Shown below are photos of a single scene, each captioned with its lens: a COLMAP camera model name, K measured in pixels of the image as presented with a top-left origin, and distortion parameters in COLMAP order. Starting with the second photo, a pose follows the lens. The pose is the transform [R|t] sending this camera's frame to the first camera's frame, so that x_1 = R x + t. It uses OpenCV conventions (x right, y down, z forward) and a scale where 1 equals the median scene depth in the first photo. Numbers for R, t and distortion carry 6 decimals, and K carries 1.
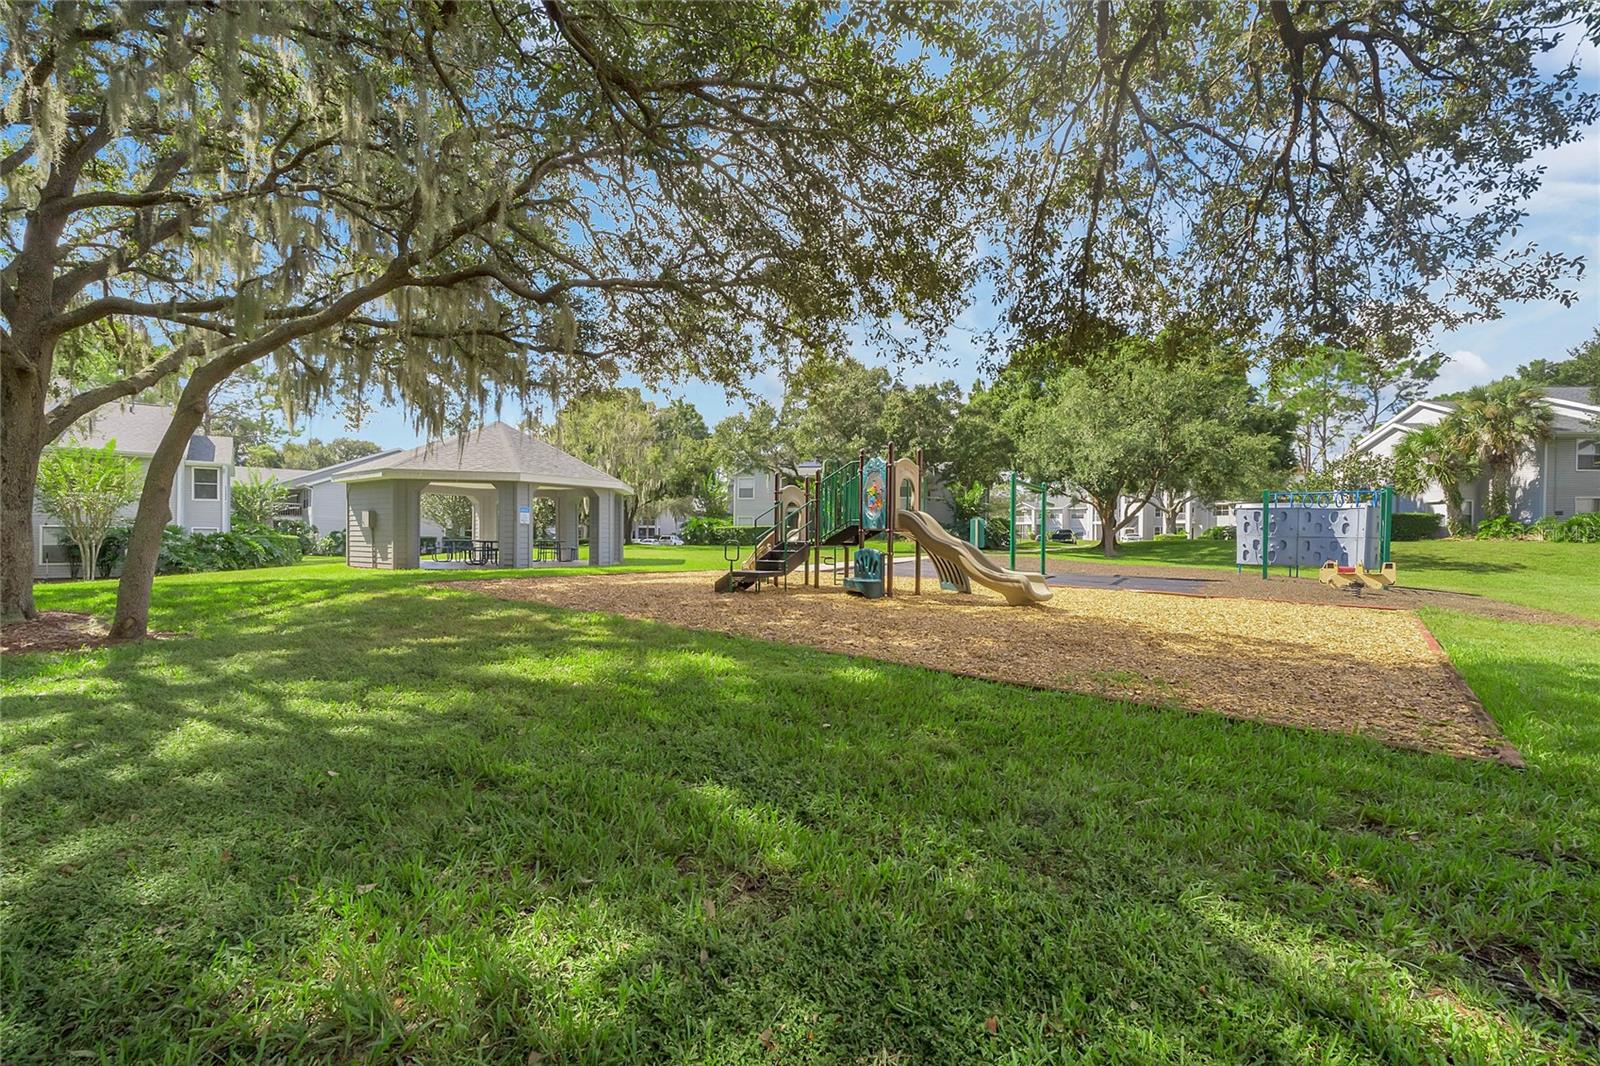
lens RADIAL K [[633.1, 0, 801.9], [0, 633.1, 526.1], [0, 0, 1]] dist [-0.003199, -0.000447]
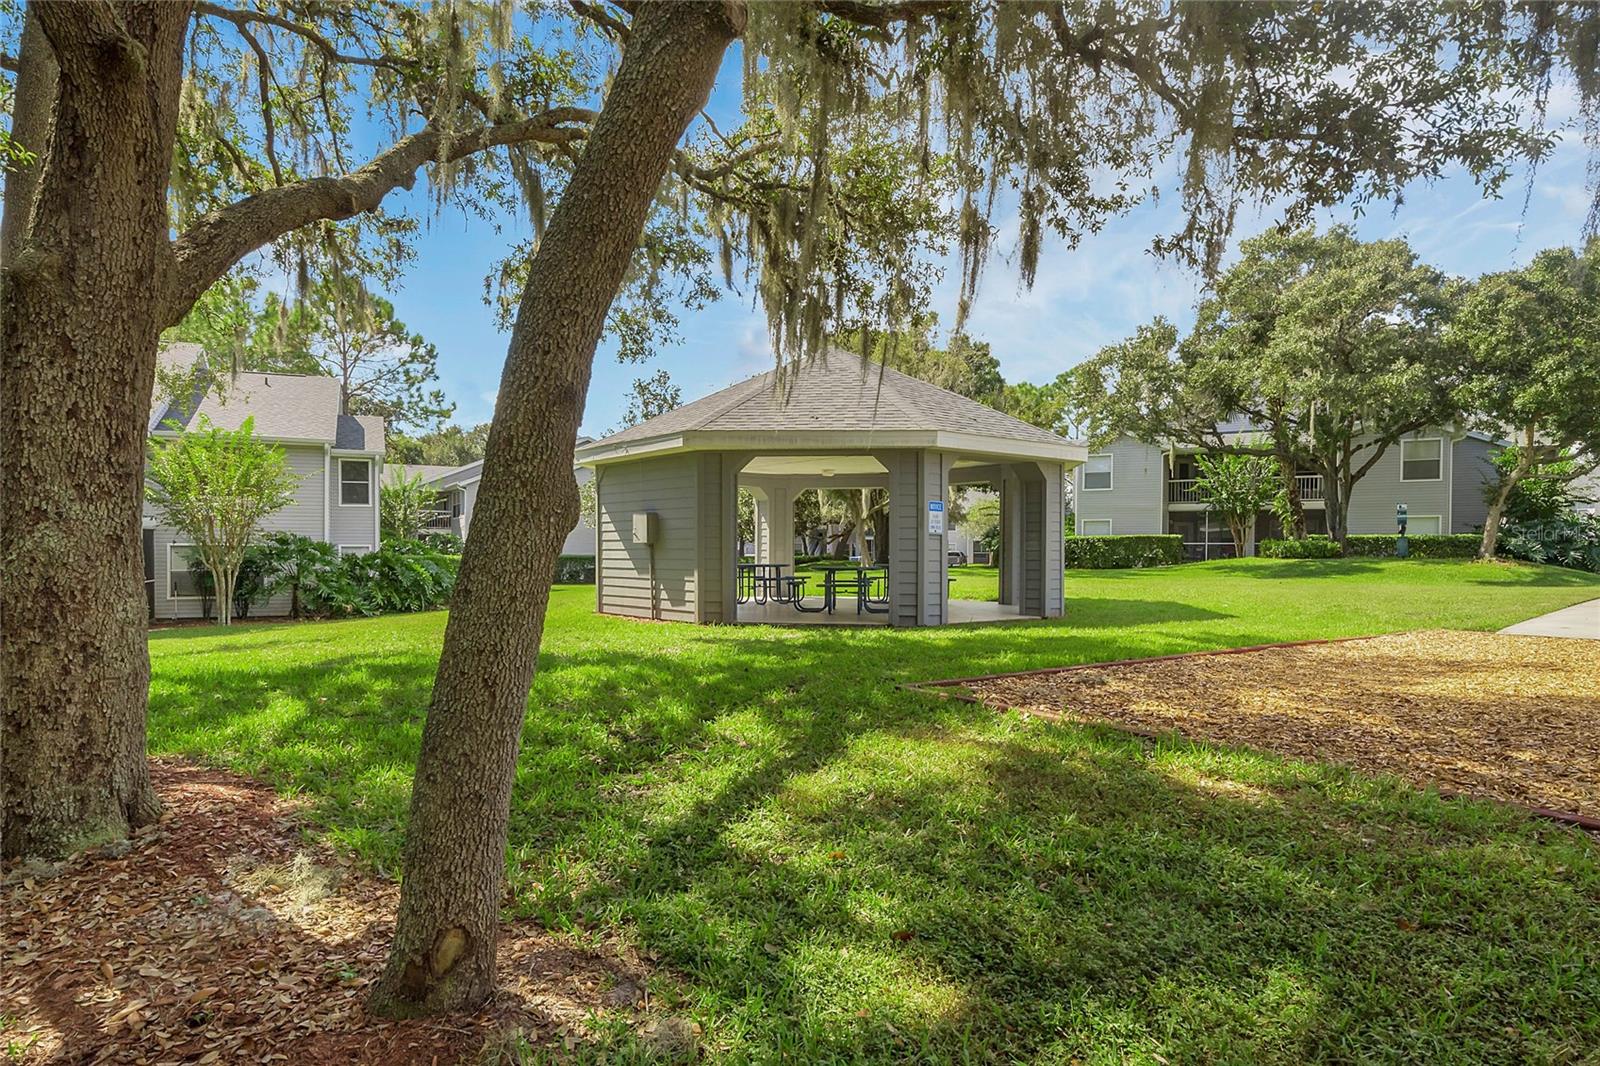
lens RADIAL K [[884.7, 0, 799.0], [0, 884.7, 539.4], [0, 0, 1]] dist [0.008491, 0.001118]
pose [[0.965536, -0.008477, -0.260132, -0.263861], [0.009290, 0.999955, 0.001897, -0.001427], [0.260104, -0.004249, 0.965571, 0.219564]]
